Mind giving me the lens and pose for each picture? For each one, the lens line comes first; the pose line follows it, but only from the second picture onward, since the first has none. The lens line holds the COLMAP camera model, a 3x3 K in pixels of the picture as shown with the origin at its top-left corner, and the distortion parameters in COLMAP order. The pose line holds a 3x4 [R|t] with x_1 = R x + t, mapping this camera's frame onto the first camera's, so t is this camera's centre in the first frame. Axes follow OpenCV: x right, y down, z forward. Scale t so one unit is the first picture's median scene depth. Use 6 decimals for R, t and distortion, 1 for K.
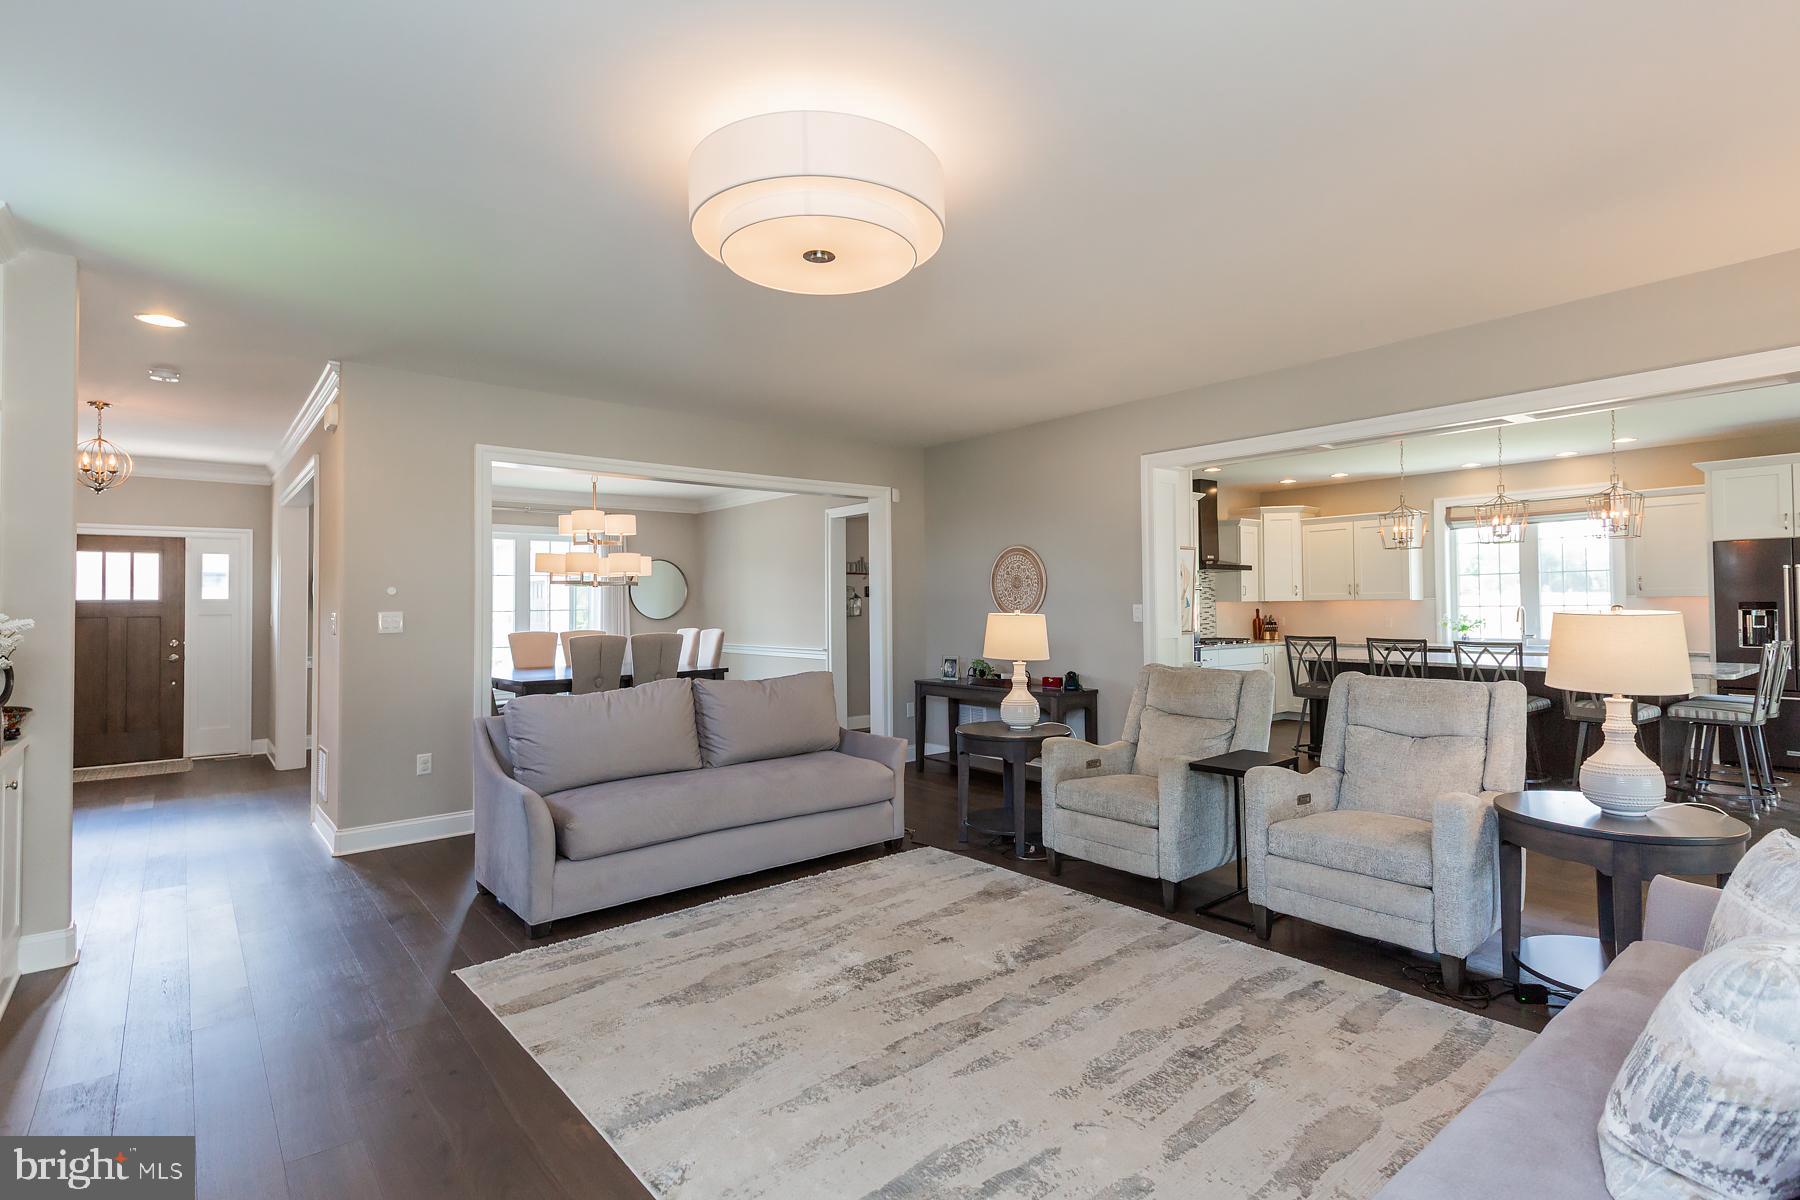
lens RADIAL K [[861.9, 0, 889.4], [0, 861.9, 591.3], [0, 0, 1]] dist [0.022144, -0.006578]
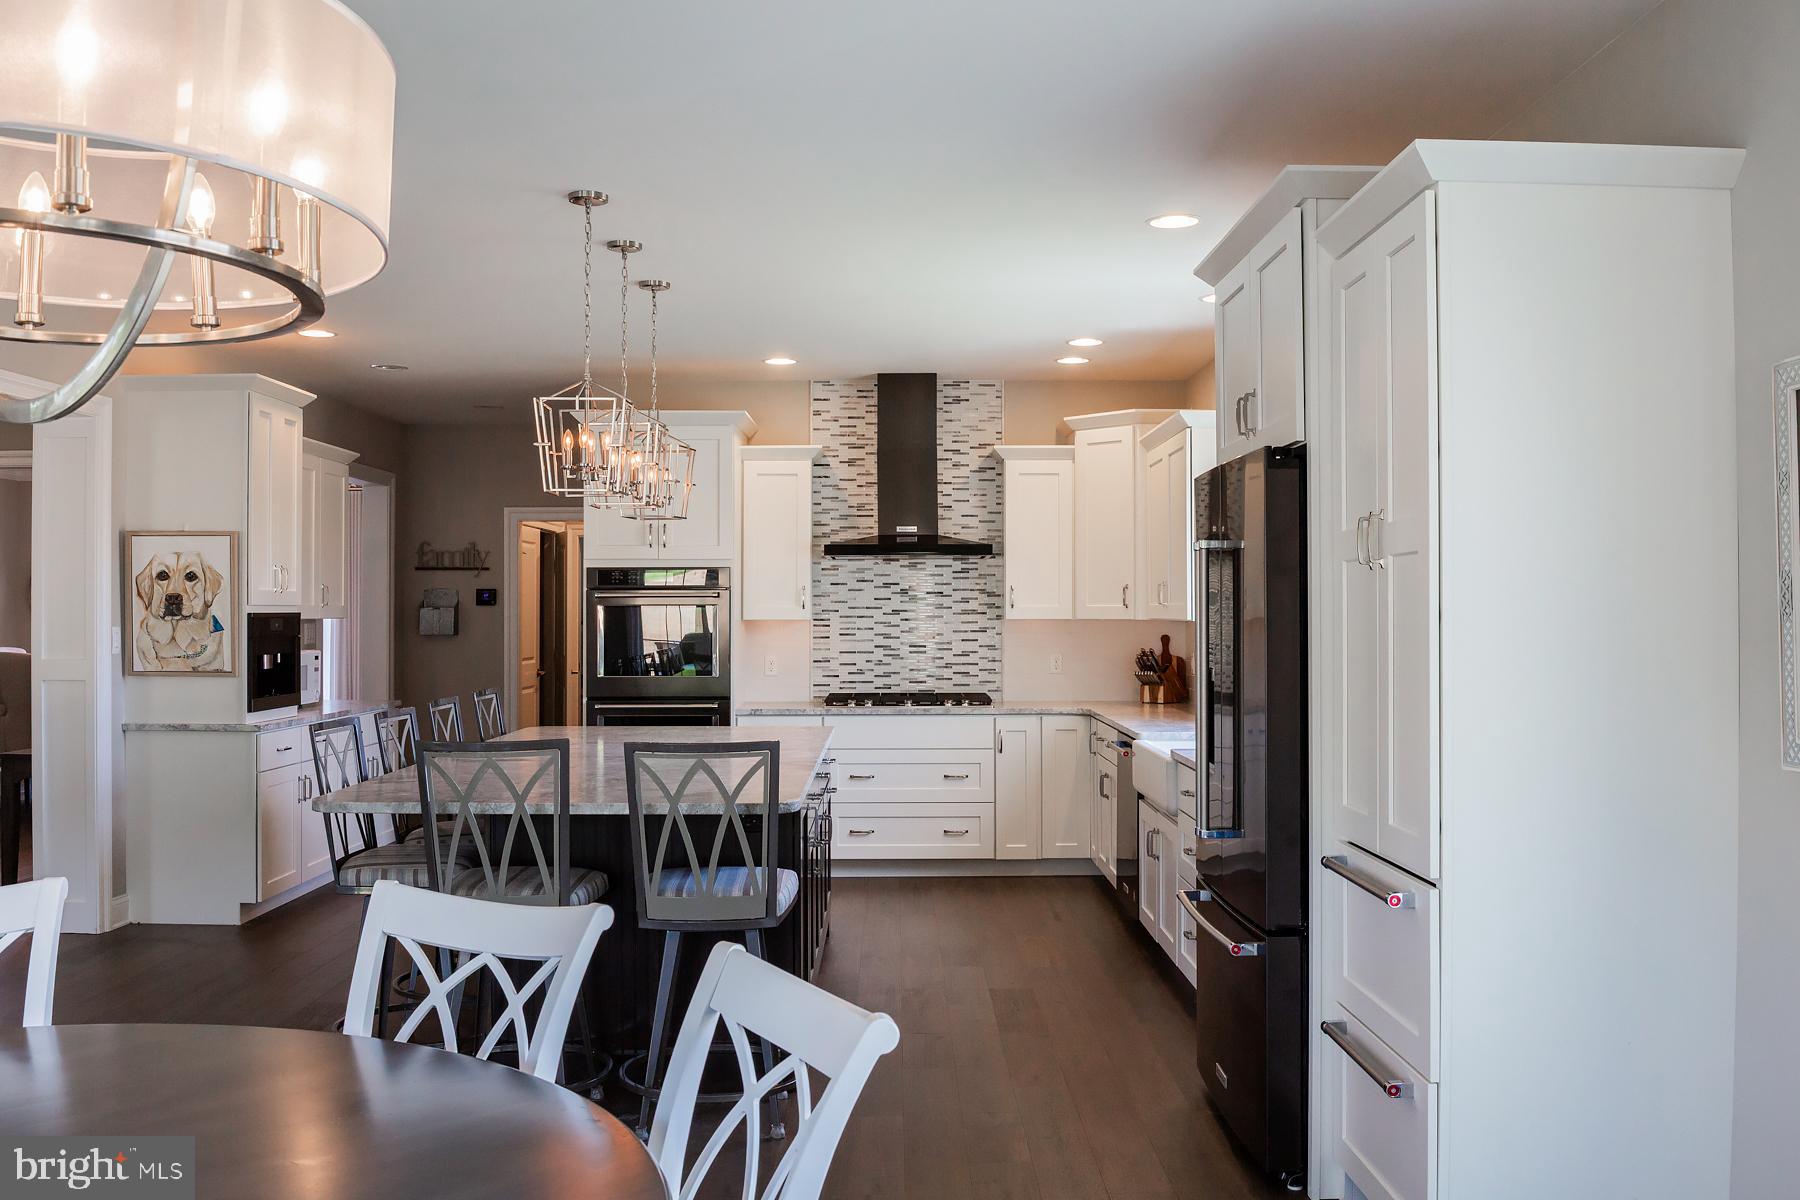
lens RADIAL K [[1508.3, 0, 906.4], [0, 1508.3, 590.4], [0, 0, 1]] dist [-0.090747, 0.026833]
pose [[0.787441, 0.000973, -0.616390, 1.011398], [0.003785, 0.999972, 0.006414, -0.011244], [0.616379, -0.007383, 0.787415, 0.356277]]
